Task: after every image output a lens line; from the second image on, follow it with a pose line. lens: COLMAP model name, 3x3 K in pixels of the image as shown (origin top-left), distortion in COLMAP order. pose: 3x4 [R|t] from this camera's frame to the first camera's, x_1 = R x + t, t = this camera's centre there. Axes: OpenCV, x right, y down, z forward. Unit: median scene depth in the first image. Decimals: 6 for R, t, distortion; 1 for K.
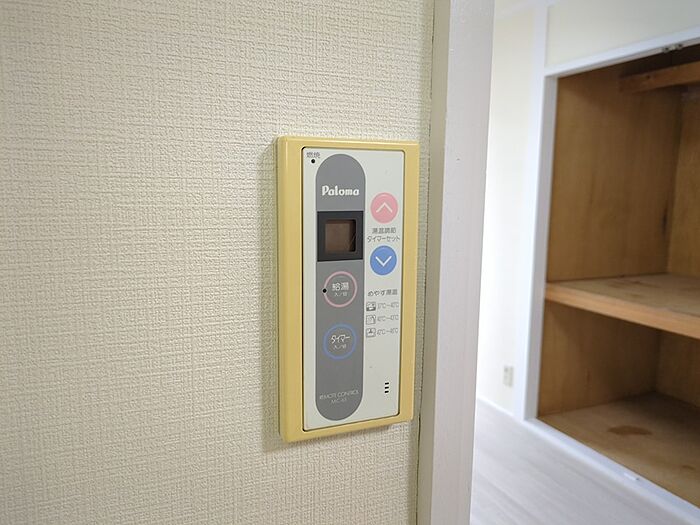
lens RADIAL K [[540.2, 0, 350.0], [0, 540.2, 262.5], [0, 0, 1]] dist [0.056687, -0.062671]
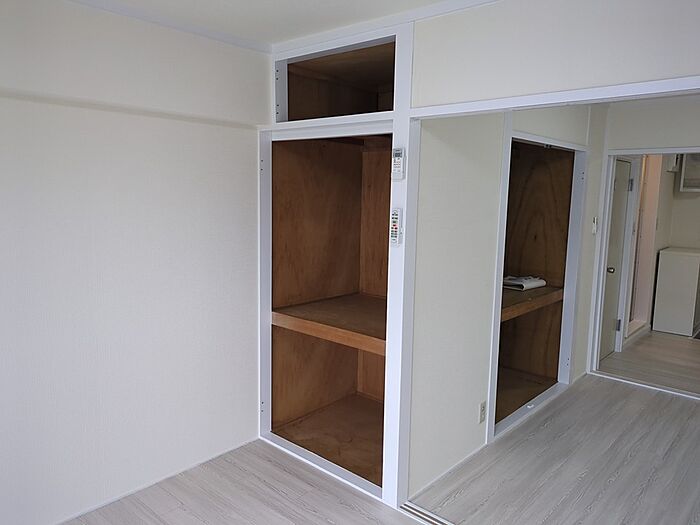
lens RADIAL K [[532.5, 0, 350.0], [0, 532.5, 262.5], [0, 0, 1]] dist [0.044523, -0.078009]
pose [[-0.400616, -0.137751, 0.905832, -0.633395], [0.104767, 0.975263, 0.194644, -0.377360], [-0.910237, 0.172878, -0.376274, 1.970663]]
